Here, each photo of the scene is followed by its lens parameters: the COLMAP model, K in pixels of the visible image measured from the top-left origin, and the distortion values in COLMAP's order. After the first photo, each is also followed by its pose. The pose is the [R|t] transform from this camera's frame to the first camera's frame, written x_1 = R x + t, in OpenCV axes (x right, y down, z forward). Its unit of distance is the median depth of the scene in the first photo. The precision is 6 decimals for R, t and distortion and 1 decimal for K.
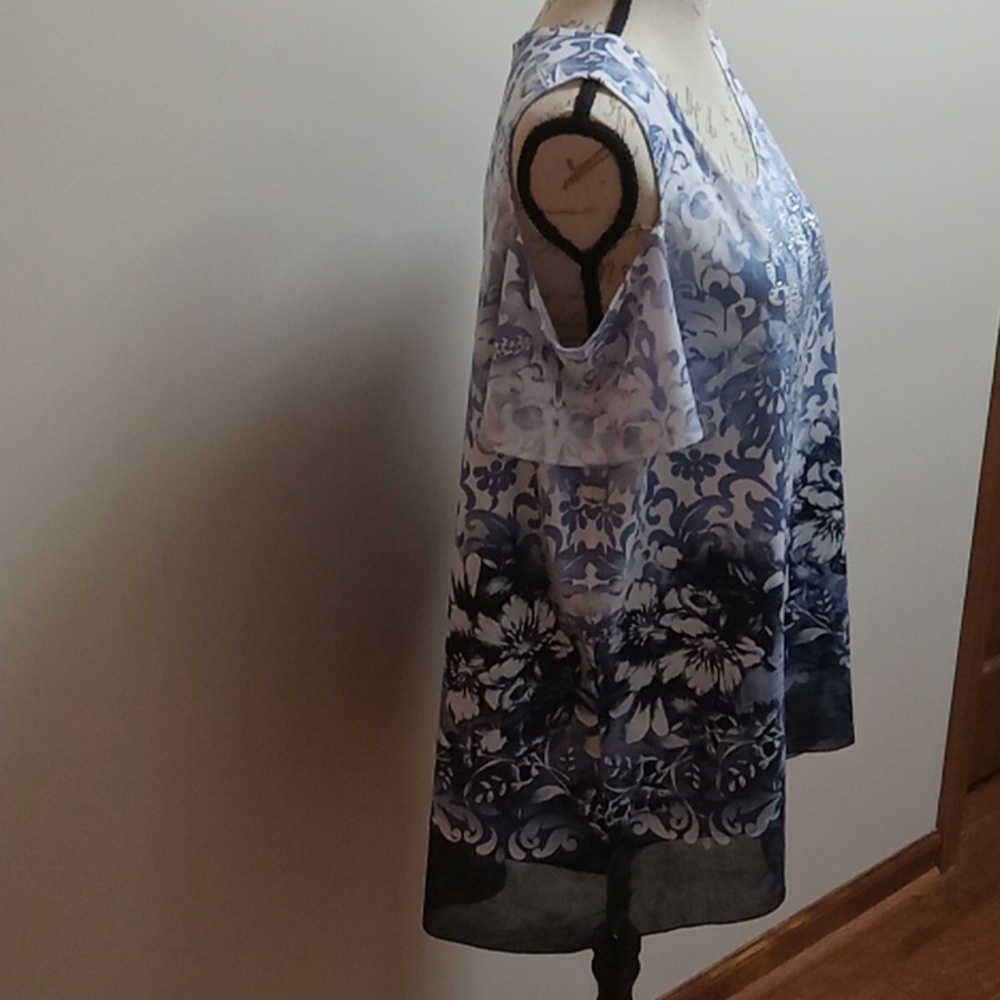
lens RADIAL K [[1676.9, 0, 500.0], [0, 1676.9, 500.0], [0, 0, 1]] dist [0.041625, -0.226985]
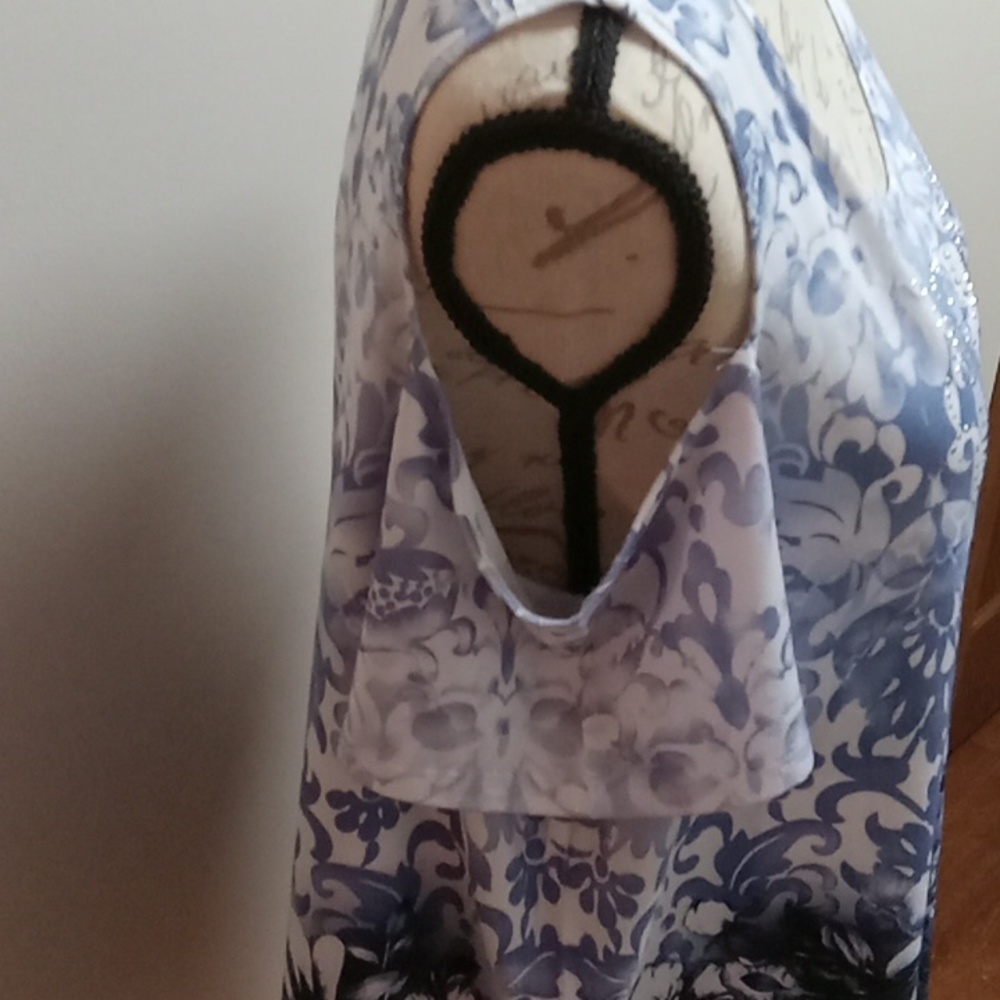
lens RADIAL K [[1676.9, 0, 500.0], [0, 1676.9, 500.0], [0, 0, 1]] dist [0.041625, -0.226985]
pose [[0.993690, -0.025296, 0.109274, -0.017831], [0.010390, 0.990808, 0.134878, -0.174798], [-0.111681, -0.132891, 0.984818, 0.544953]]
